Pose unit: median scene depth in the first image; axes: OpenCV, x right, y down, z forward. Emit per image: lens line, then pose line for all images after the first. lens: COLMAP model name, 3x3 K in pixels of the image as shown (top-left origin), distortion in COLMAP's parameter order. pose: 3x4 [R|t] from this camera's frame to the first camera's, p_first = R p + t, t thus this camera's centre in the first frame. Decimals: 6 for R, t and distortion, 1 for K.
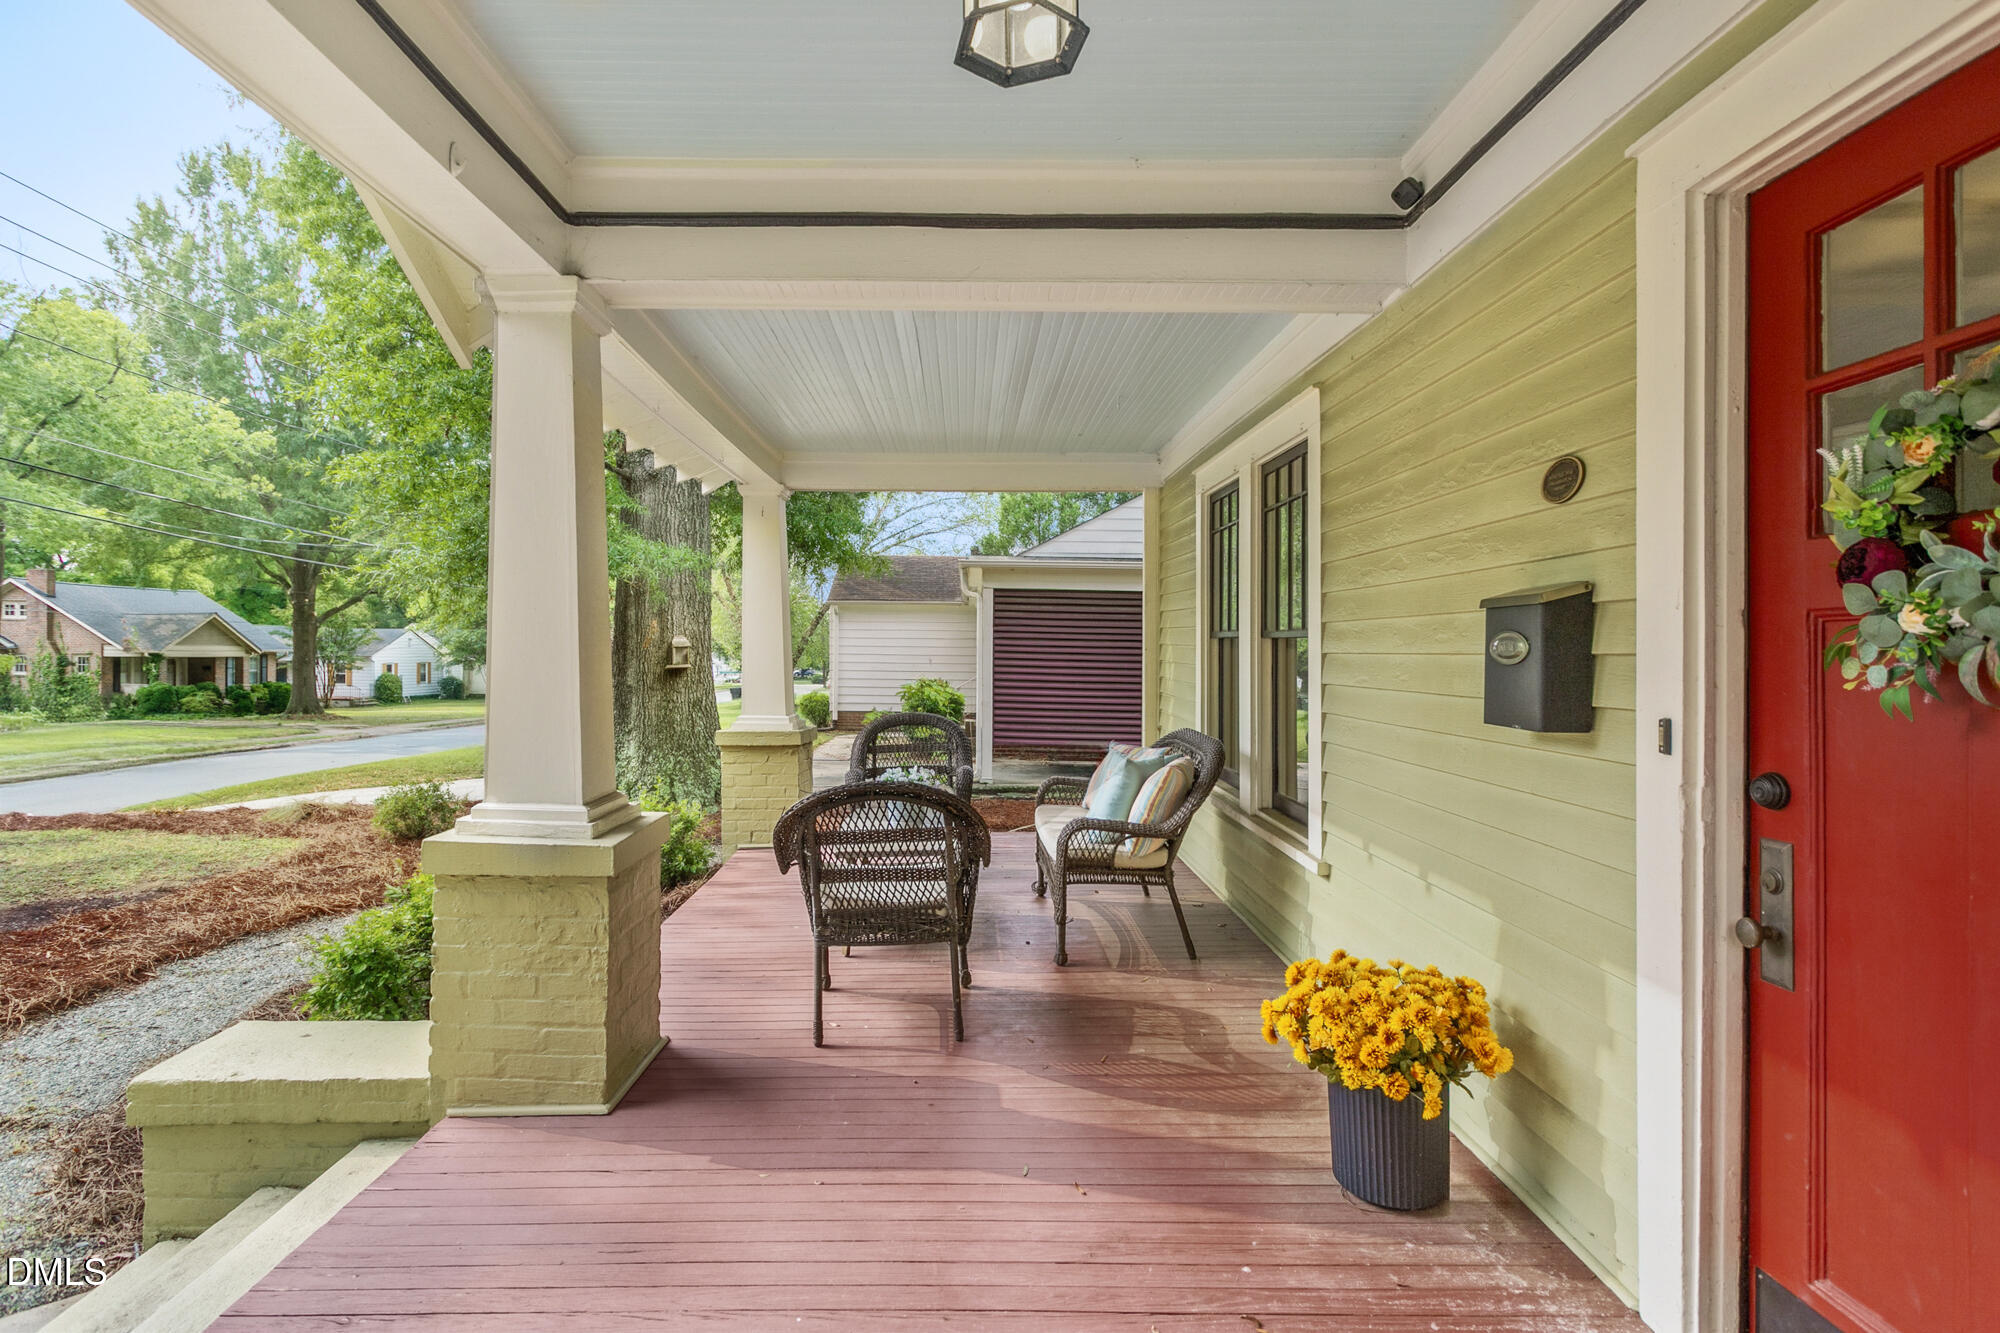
lens RADIAL K [[974.0, 0, 1000.0], [0, 974.0, 666.5], [0, 0, 1]] dist [-0.000004, 0.000011]
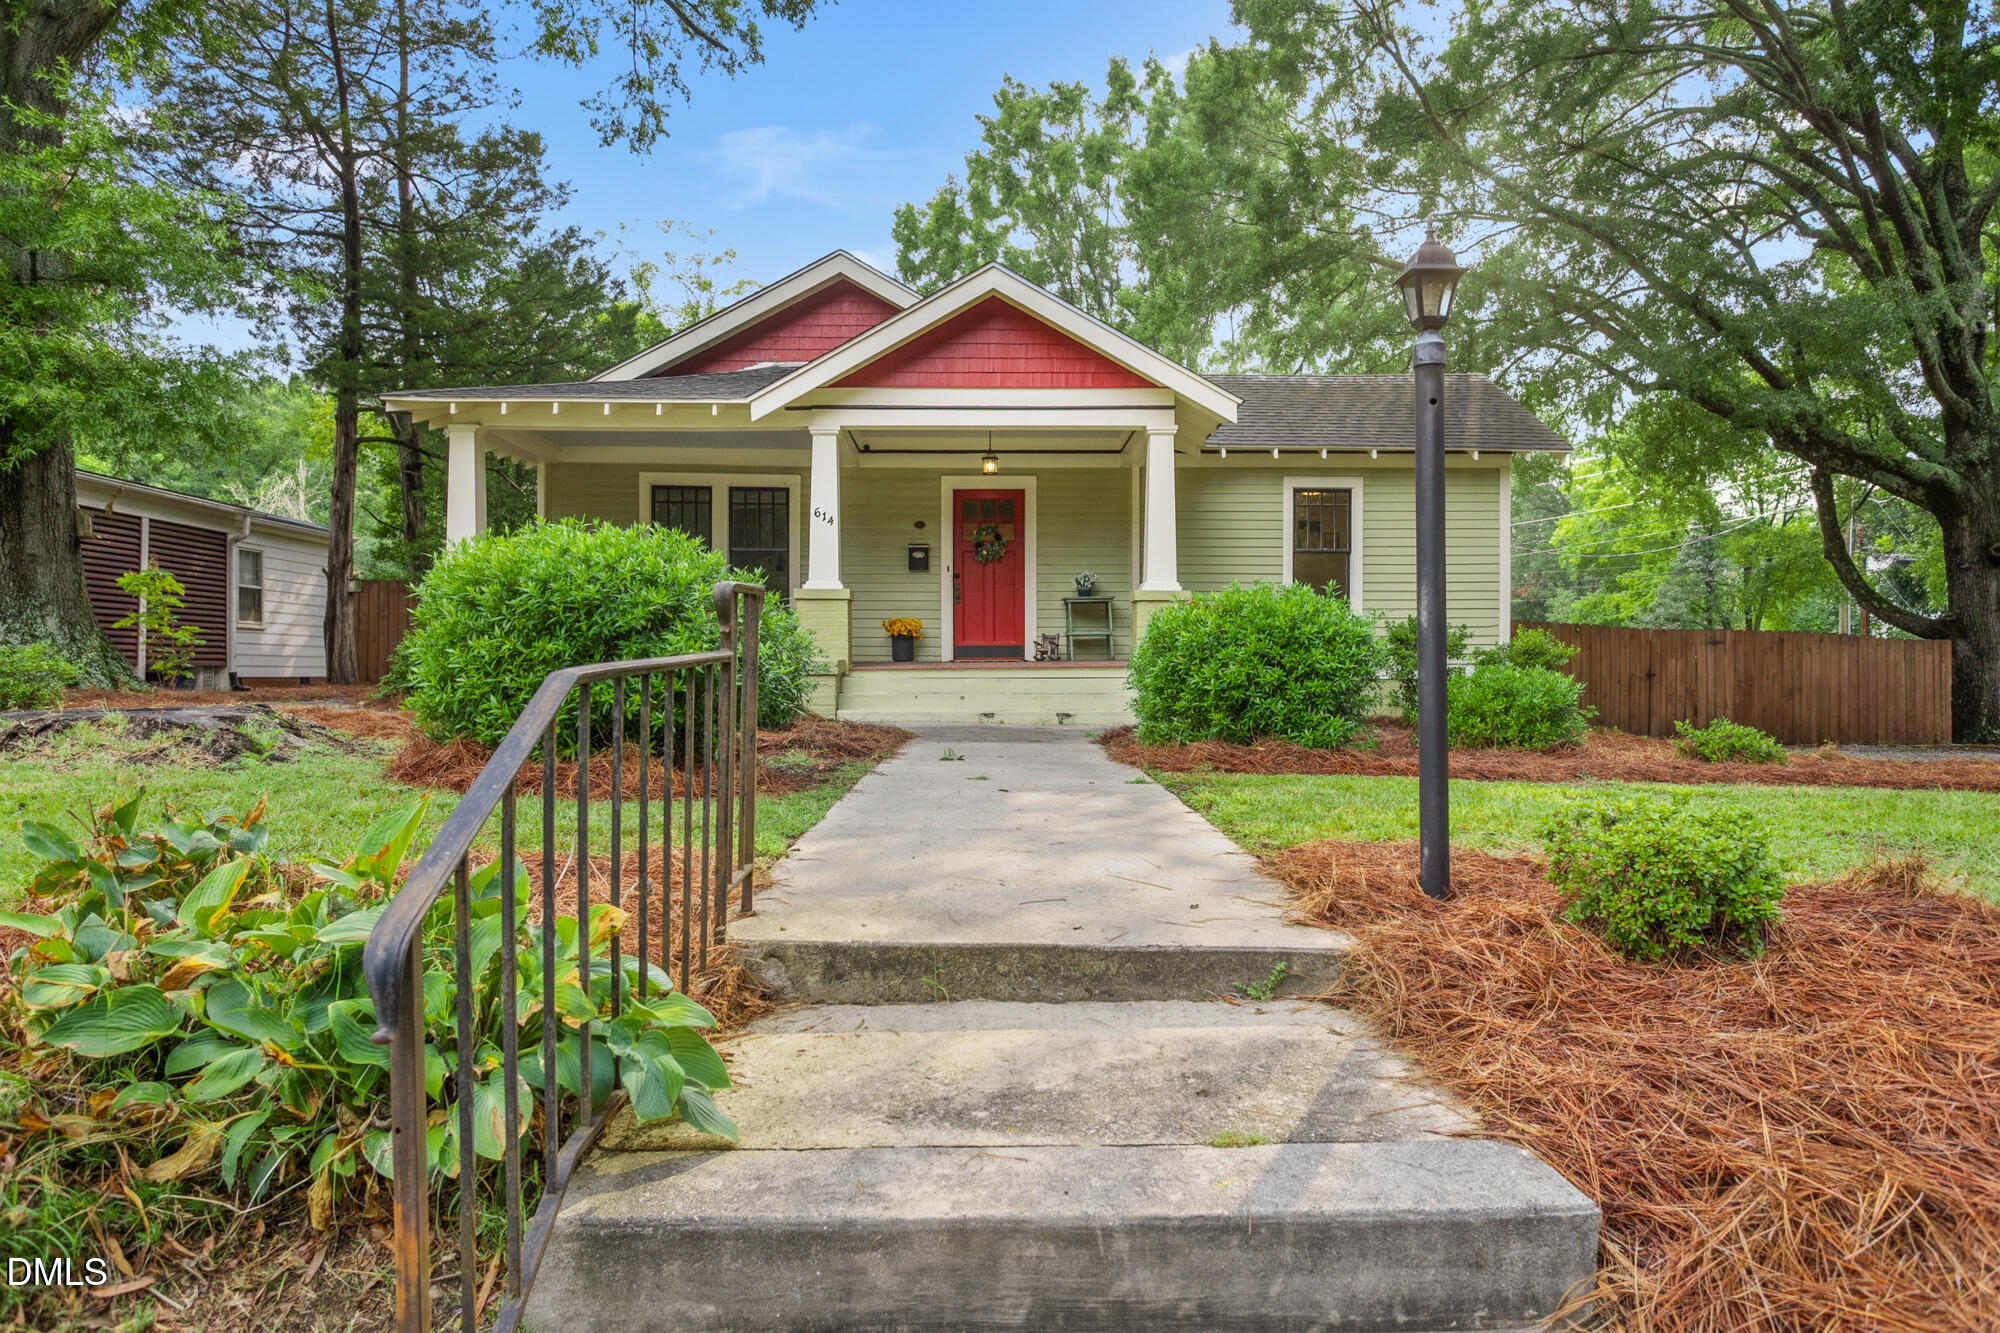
lens RADIAL K [[1416.7, 0, 1000.0], [0, 1416.7, 666.5], [0, 0, 1]] dist [-0.033339, -0.000270]
pose [[0.021064, -0.010703, 0.999721, -7.577959], [0.007088, 0.999919, 0.010556, 0.540861], [-0.999753, 0.006864, 0.021138, 0.371797]]
